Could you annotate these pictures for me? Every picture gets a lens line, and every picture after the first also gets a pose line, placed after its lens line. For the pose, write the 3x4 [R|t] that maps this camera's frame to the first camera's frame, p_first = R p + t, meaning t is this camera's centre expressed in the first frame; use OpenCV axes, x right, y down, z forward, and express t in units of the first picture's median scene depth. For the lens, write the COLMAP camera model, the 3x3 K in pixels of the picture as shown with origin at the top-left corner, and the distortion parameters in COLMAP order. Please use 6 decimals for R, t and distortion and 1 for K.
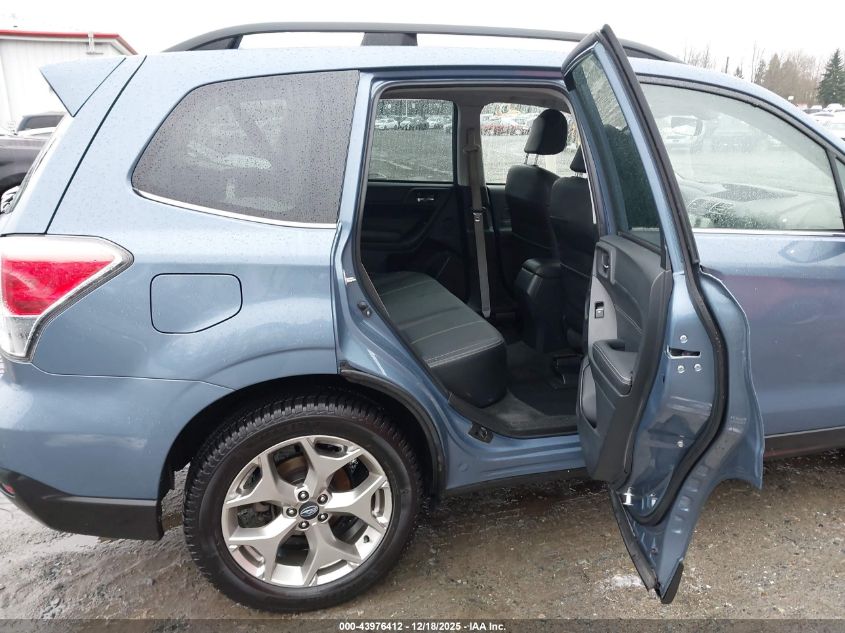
lens RADIAL K [[638.9, 0, 404.4], [0, 638.9, 318.7], [0, 0, 1]] dist [0.042051, -0.001416]
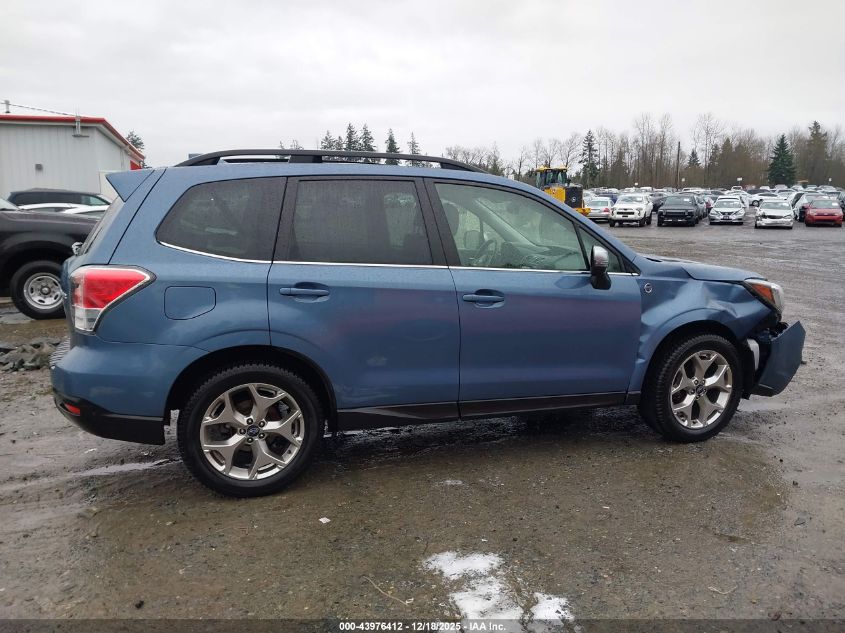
lens RADIAL K [[672.2, 0, 420.4], [0, 672.2, 306.9], [0, 0, 1]] dist [0.039881, -0.054339]
pose [[0.998466, -0.002886, 0.055297, 0.186670], [0.010213, 0.991105, -0.132690, 0.215796], [-0.054422, 0.133051, 0.989614, -0.789218]]
